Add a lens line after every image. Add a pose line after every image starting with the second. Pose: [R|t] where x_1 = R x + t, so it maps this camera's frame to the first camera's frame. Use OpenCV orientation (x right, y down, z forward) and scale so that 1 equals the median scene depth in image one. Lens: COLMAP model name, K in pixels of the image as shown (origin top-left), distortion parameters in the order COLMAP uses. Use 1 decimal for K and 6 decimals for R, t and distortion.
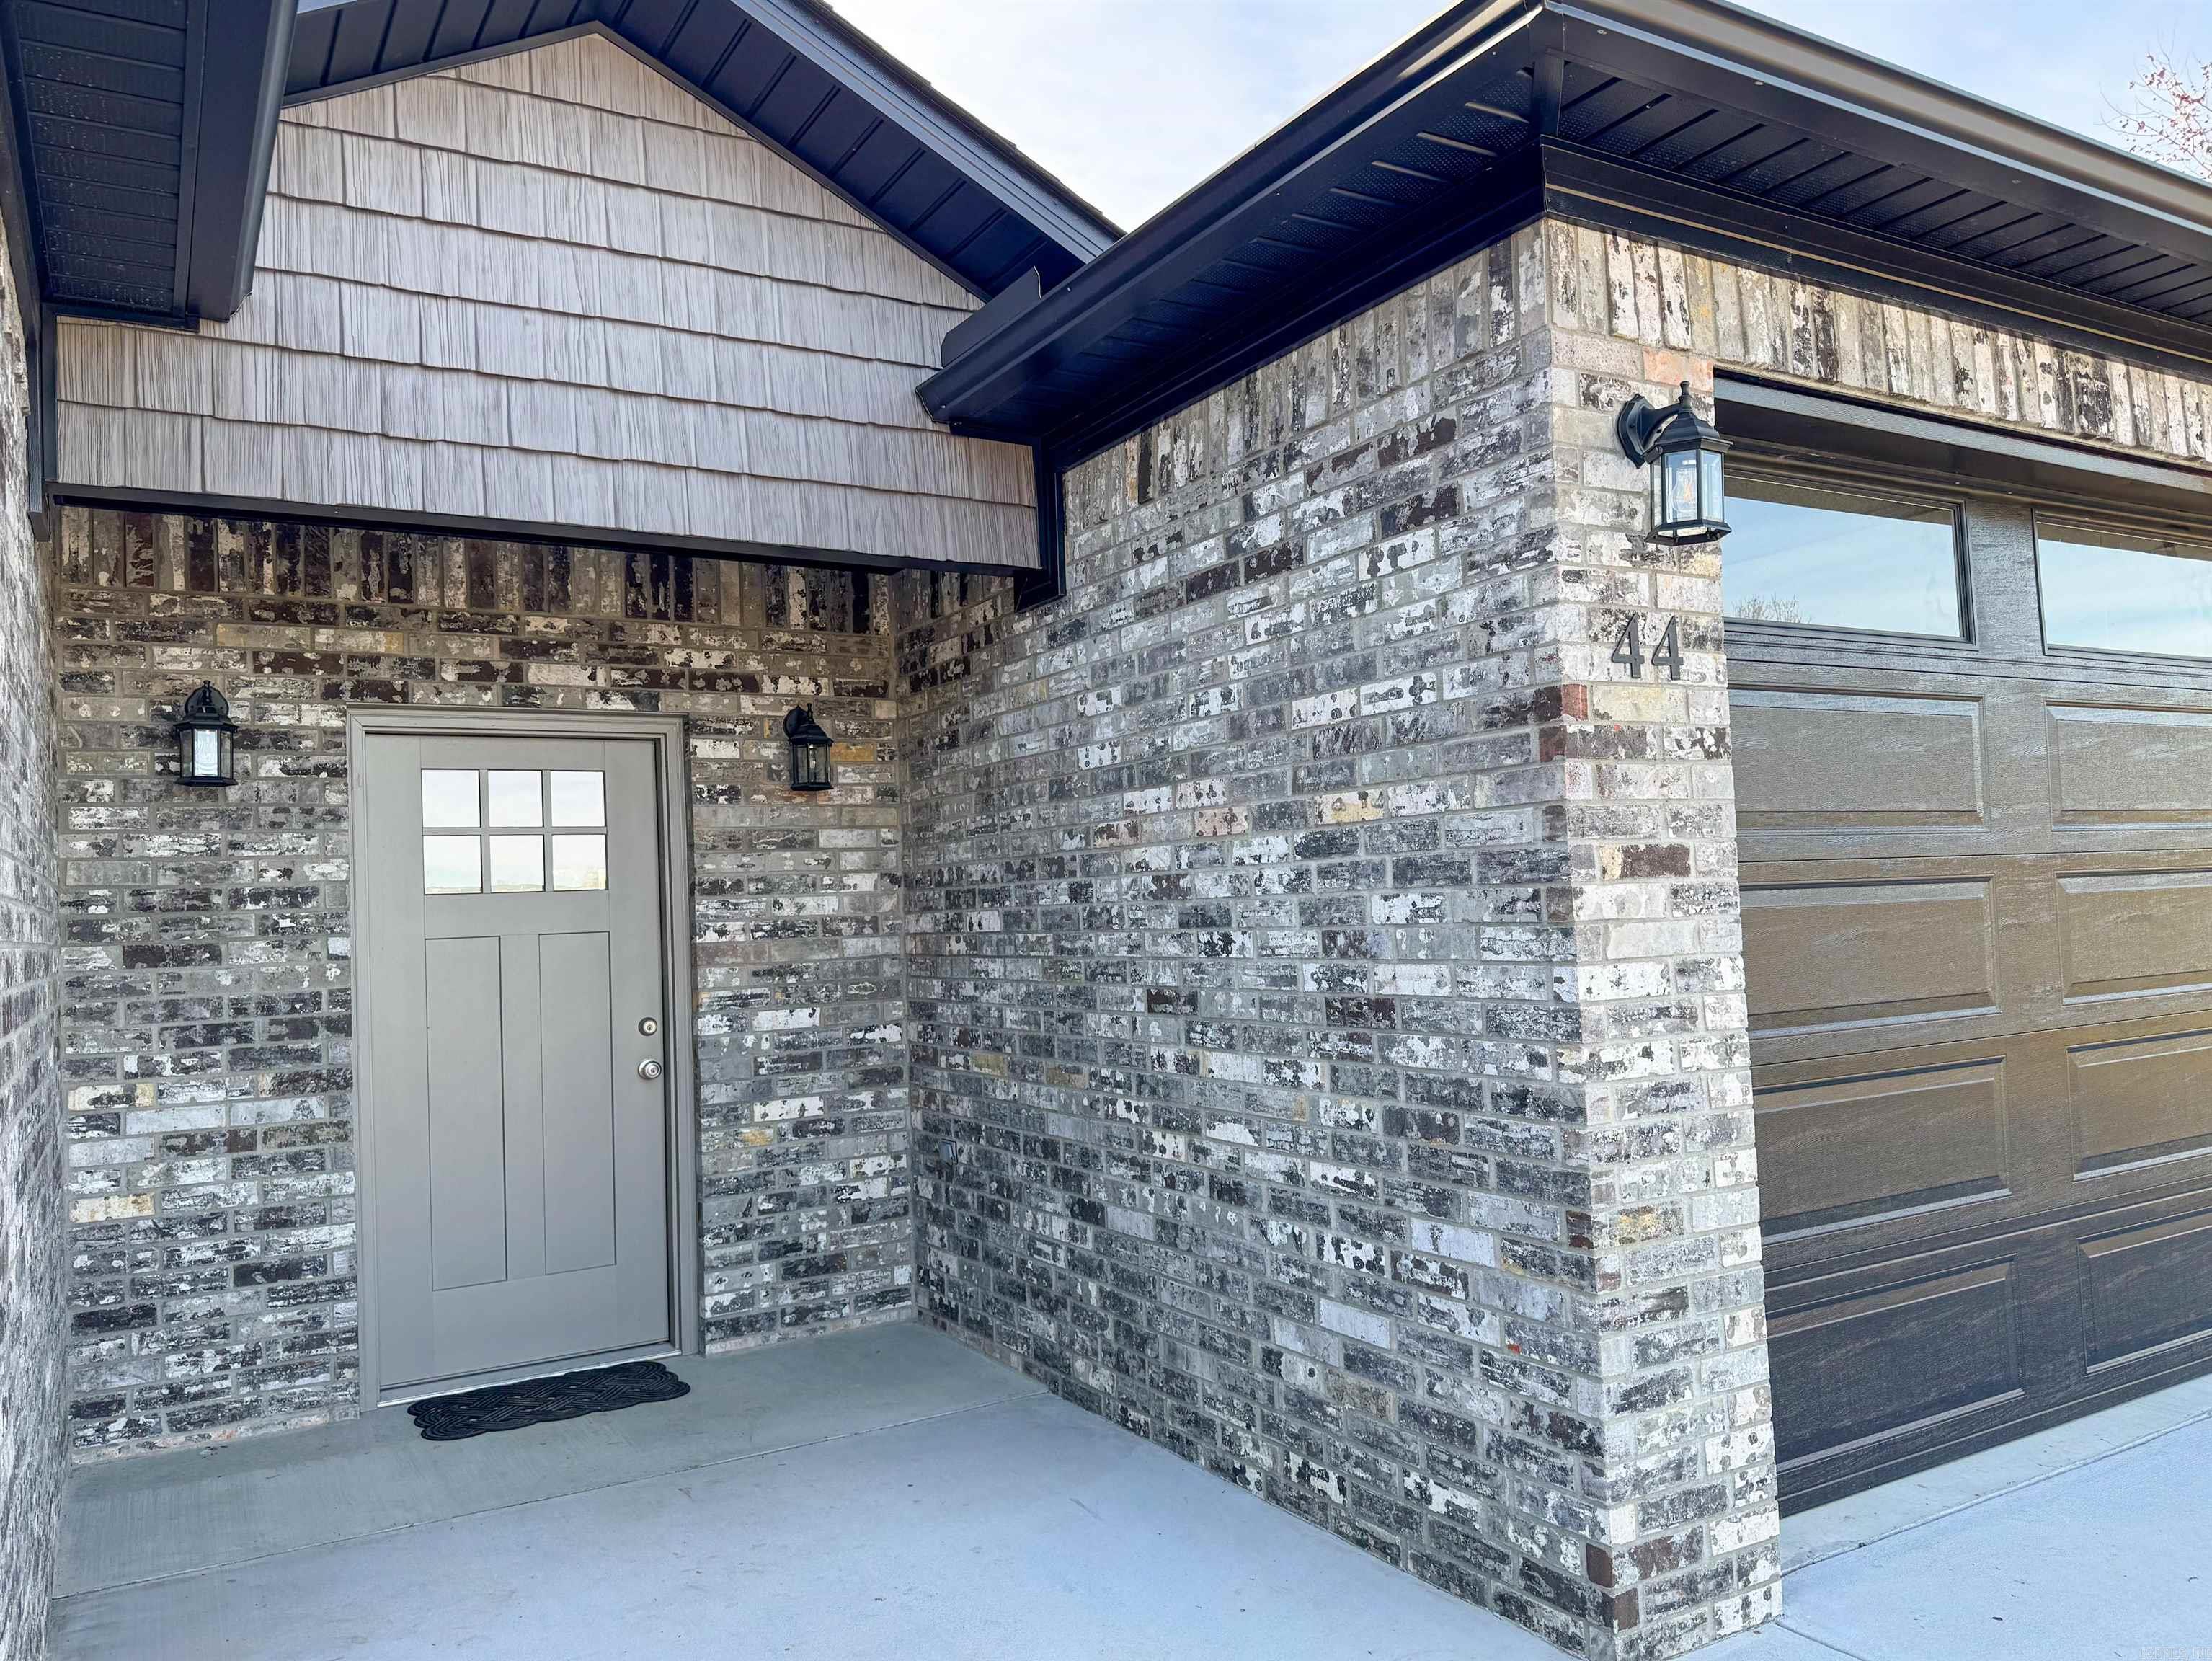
lens RADIAL K [[1631.6, 0, 1094.1], [0, 1631.6, 835.0], [0, 0, 1]] dist [0.148316, -0.249337]
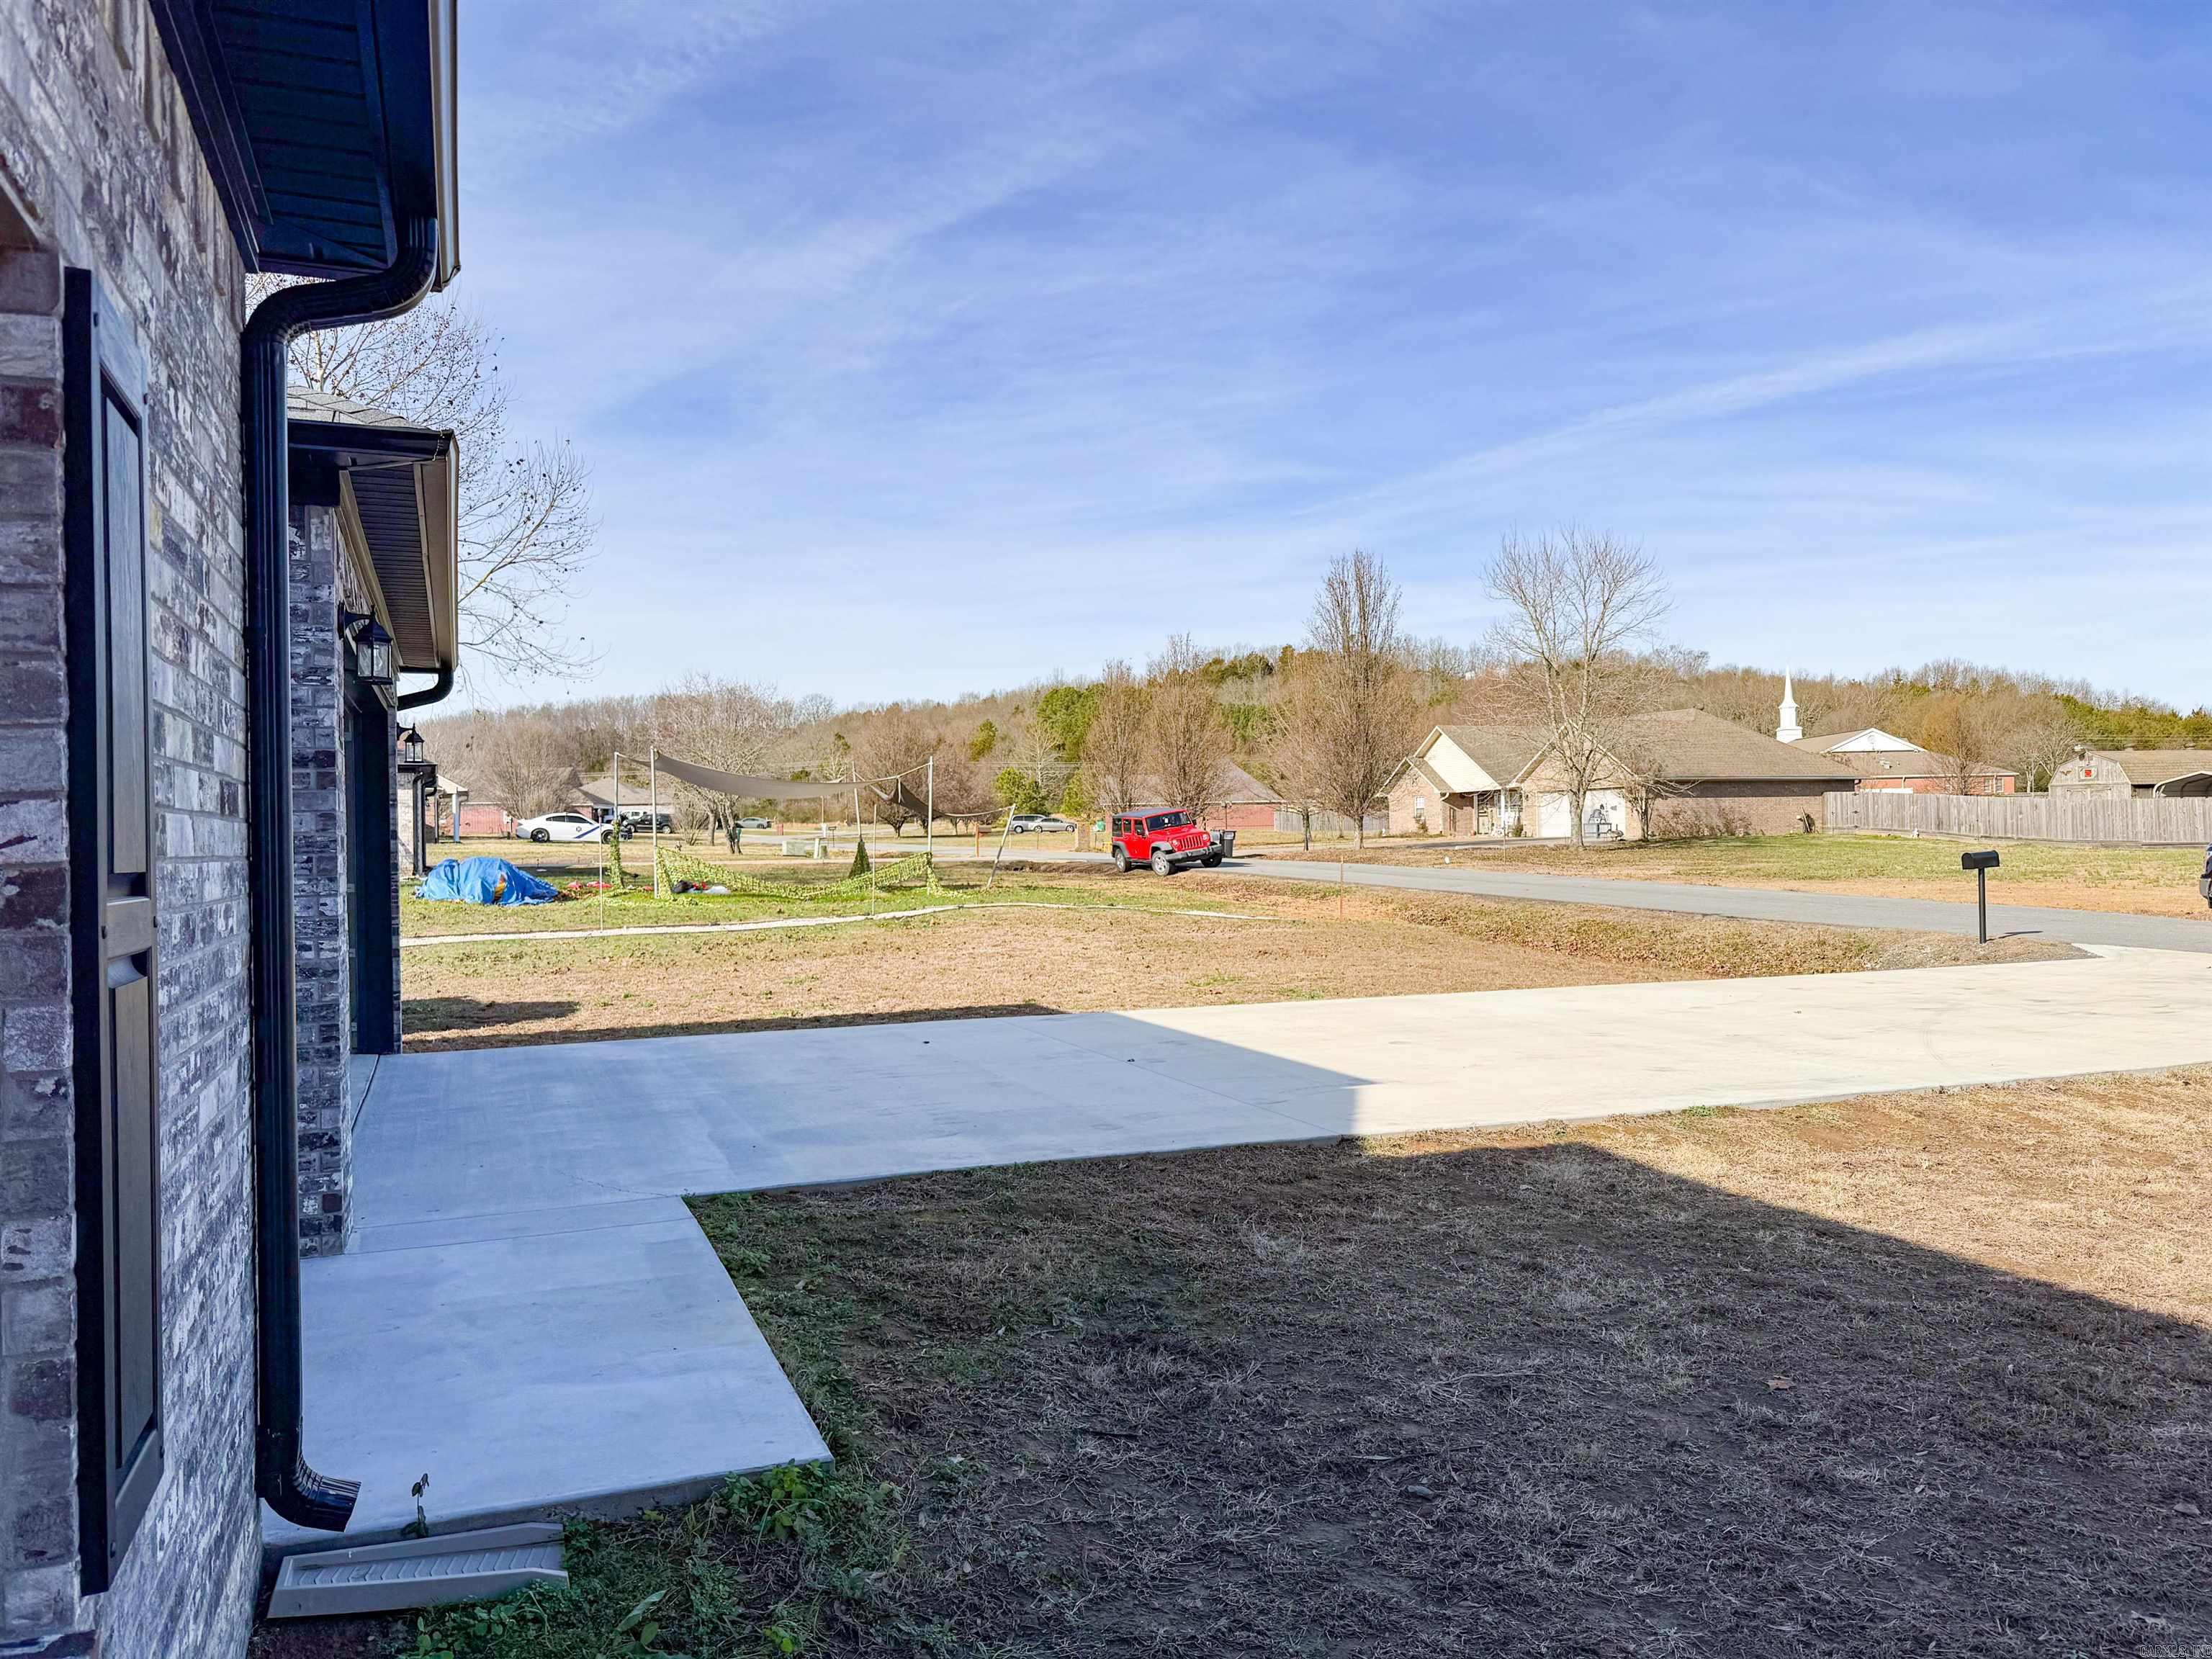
lens RADIAL K [[1631.5, 0, 1094.1], [0, 1631.5, 834.0], [0, 0, 1]] dist [0.148316, -0.249337]
pose [[0.174154, 0.036659, 0.984036, -0.735841], [-0.031418, 0.999005, -0.031657, 0.019955], [-0.984217, -0.025403, 0.175133, -0.105459]]
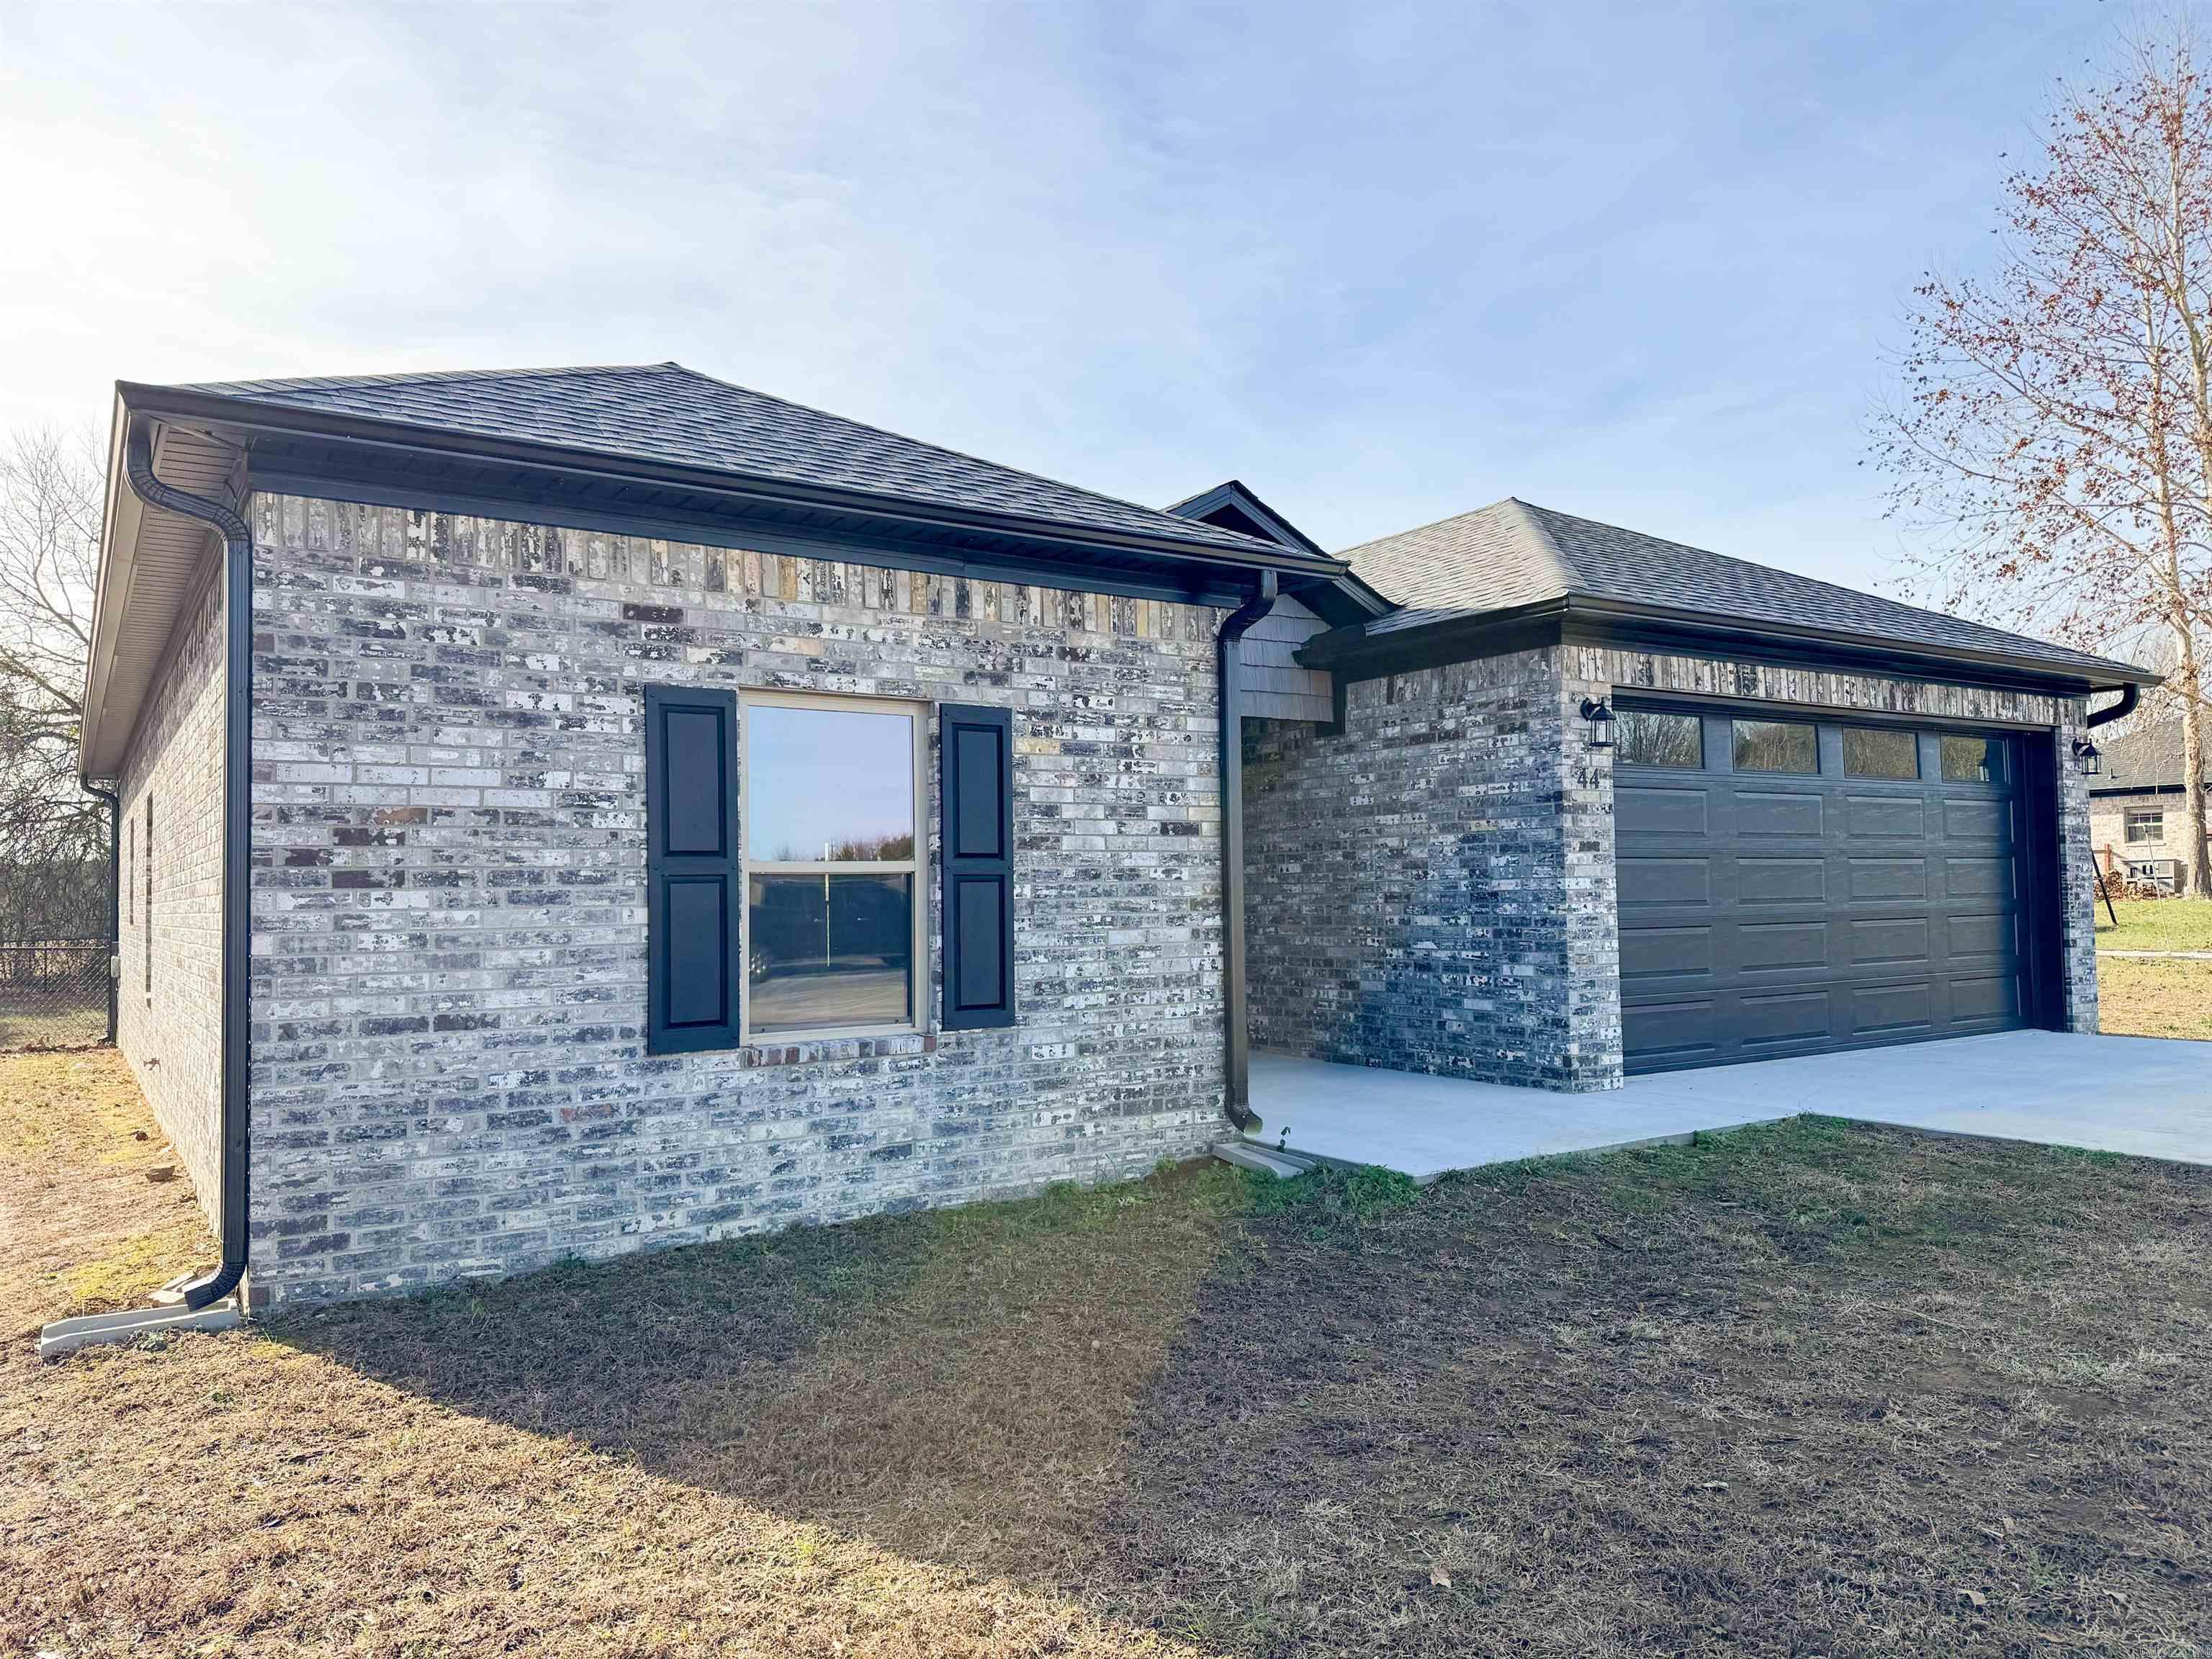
lens RADIAL K [[1531.4, 0, 1104.3], [0, 1531.4, 834.8], [0, 0, 1]] dist [0.133172, 0.000468]
pose [[0.998055, 0.025069, 0.057078, -0.389784], [-0.025397, 0.999665, 0.005025, 0.001270], [-0.056933, -0.006465, 0.998357, -0.983368]]
